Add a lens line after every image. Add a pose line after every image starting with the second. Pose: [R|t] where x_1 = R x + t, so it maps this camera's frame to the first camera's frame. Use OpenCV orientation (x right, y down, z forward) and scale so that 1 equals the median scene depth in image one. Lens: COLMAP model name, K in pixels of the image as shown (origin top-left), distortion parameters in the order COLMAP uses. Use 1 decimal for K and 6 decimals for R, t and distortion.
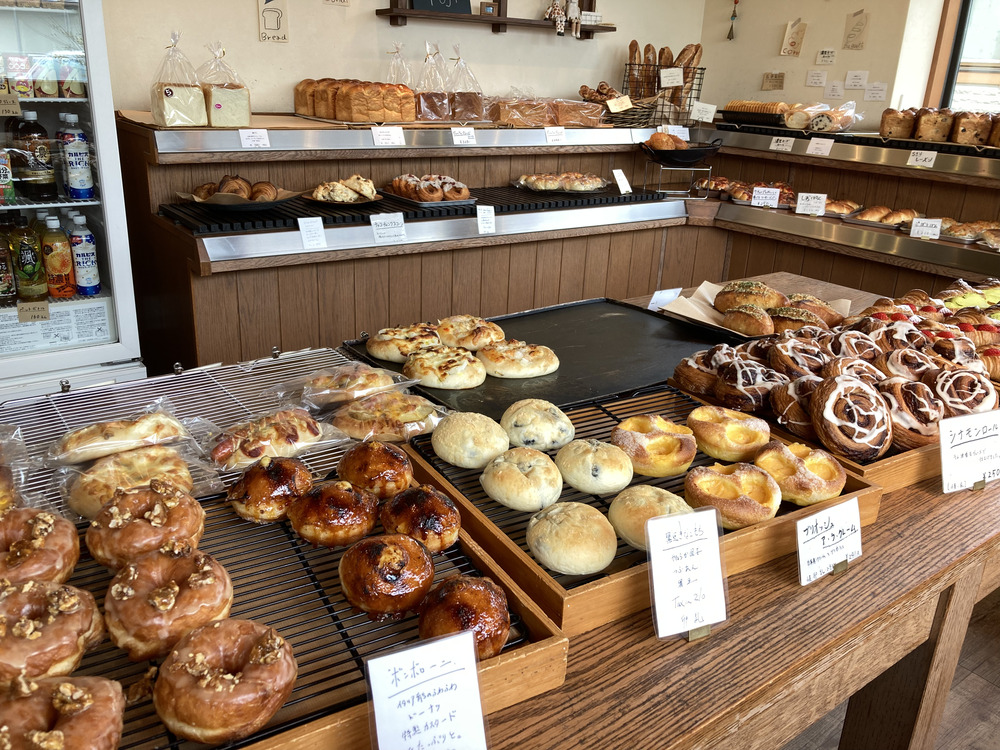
lens RADIAL K [[821.3, 0, 500.6], [0, 821.3, 364.1], [0, 0, 1]] dist [0.051033, -0.083708]
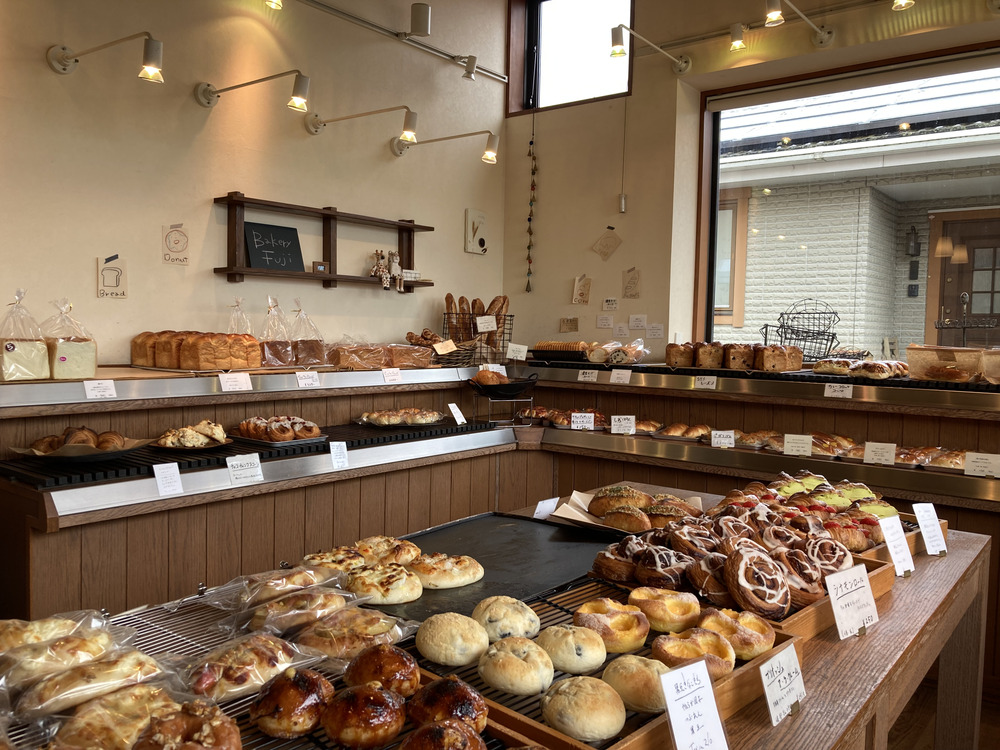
lens RADIAL K [[821.3, 0, 500.6], [0, 821.3, 364.1], [0, 0, 1]] dist [0.051033, -0.083708]
pose [[0.965171, -0.035273, 0.259232, -0.096644], [0.107864, 0.956385, -0.271465, 0.019481], [-0.238351, 0.289972, 0.926879, -0.043239]]
